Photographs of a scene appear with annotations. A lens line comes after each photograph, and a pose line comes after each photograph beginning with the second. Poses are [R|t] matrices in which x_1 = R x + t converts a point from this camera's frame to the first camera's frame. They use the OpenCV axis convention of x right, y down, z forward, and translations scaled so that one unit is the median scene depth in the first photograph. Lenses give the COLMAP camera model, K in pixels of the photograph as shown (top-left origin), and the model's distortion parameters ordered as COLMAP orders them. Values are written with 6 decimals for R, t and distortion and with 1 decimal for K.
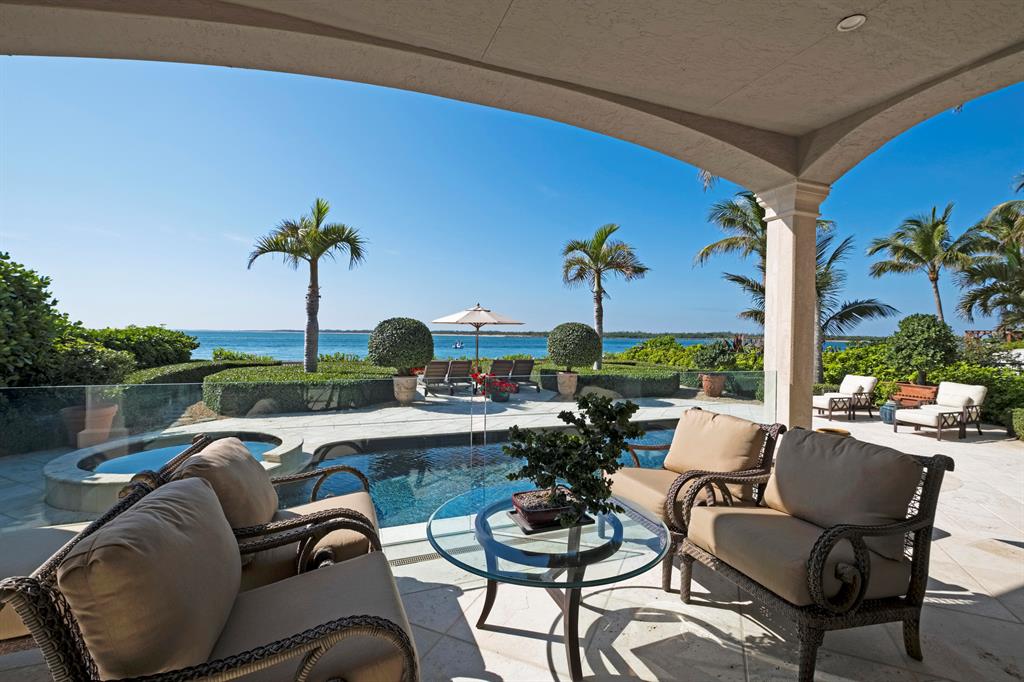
lens RADIAL K [[452.4, 0, 512.0], [0, 452.4, 341.0], [0, 0, 1]] dist [0.000410, -0.000083]
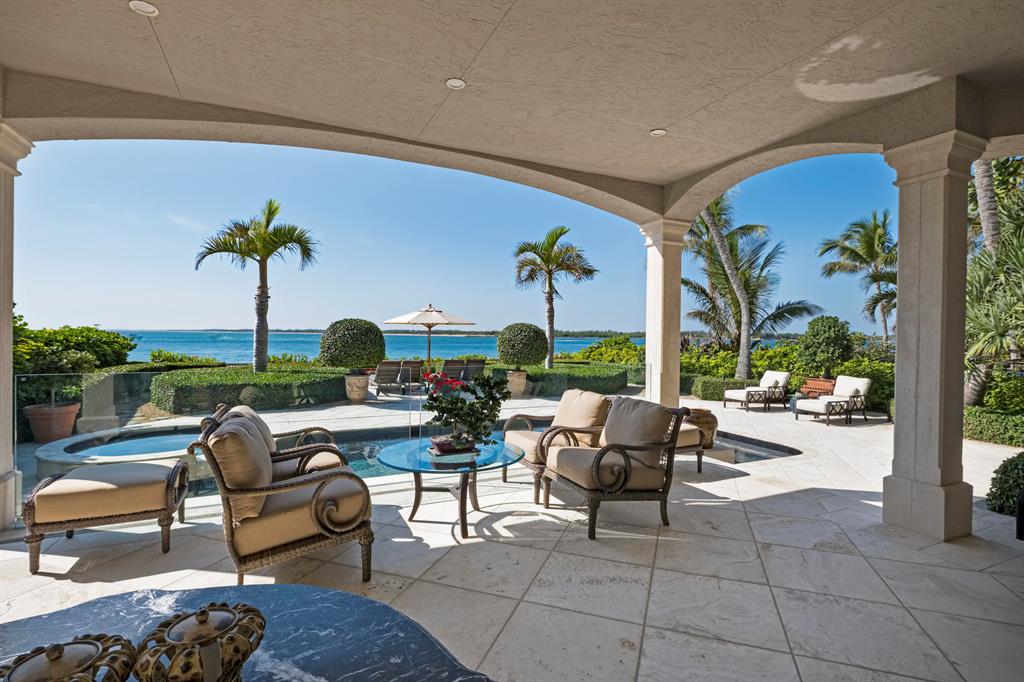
lens RADIAL K [[495.2, 0, 512.0], [0, 495.2, 341.0], [0, 0, 1]] dist [0.000228, 0.000101]
pose [[0.997112, -0.003190, 0.075875, 0.026738], [0.003193, 0.999995, 0.000088, 0.000316], [-0.075875, 0.000155, 0.997117, -0.134598]]
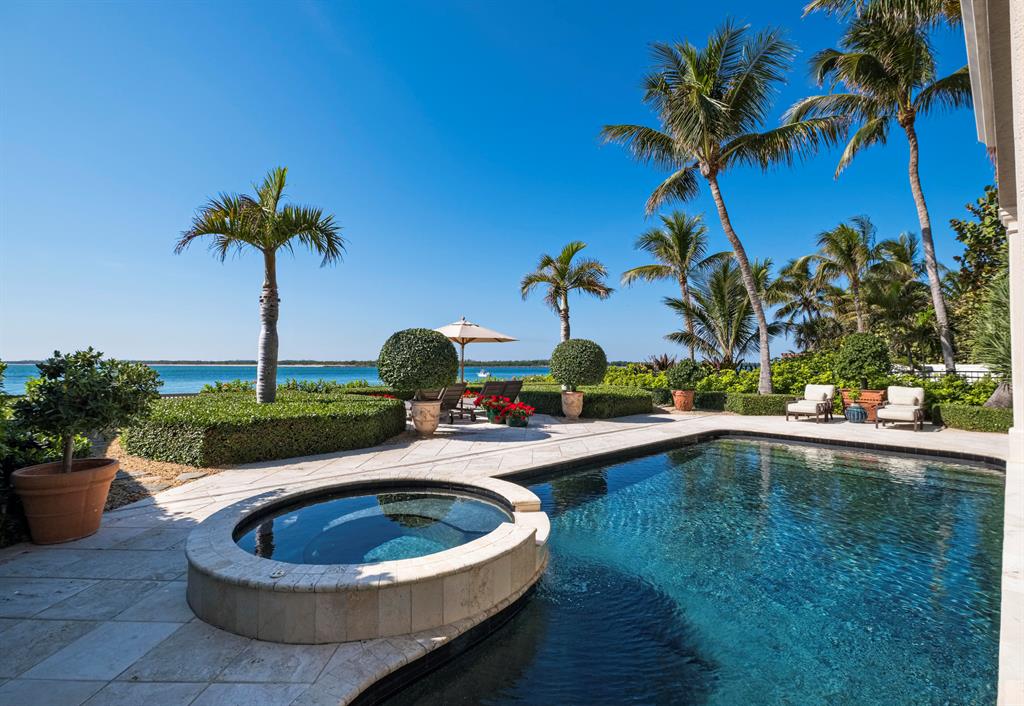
lens RADIAL K [[464.7, 0, 512.0], [0, 464.7, 353.0], [0, 0, 1]] dist [-0.000714, -0.000067]
pose [[0.925169, -0.000038, 0.379555, -0.371586], [0.014329, 0.999291, -0.034826, 0.020982], [-0.379284, 0.037659, 0.924513, 0.154111]]
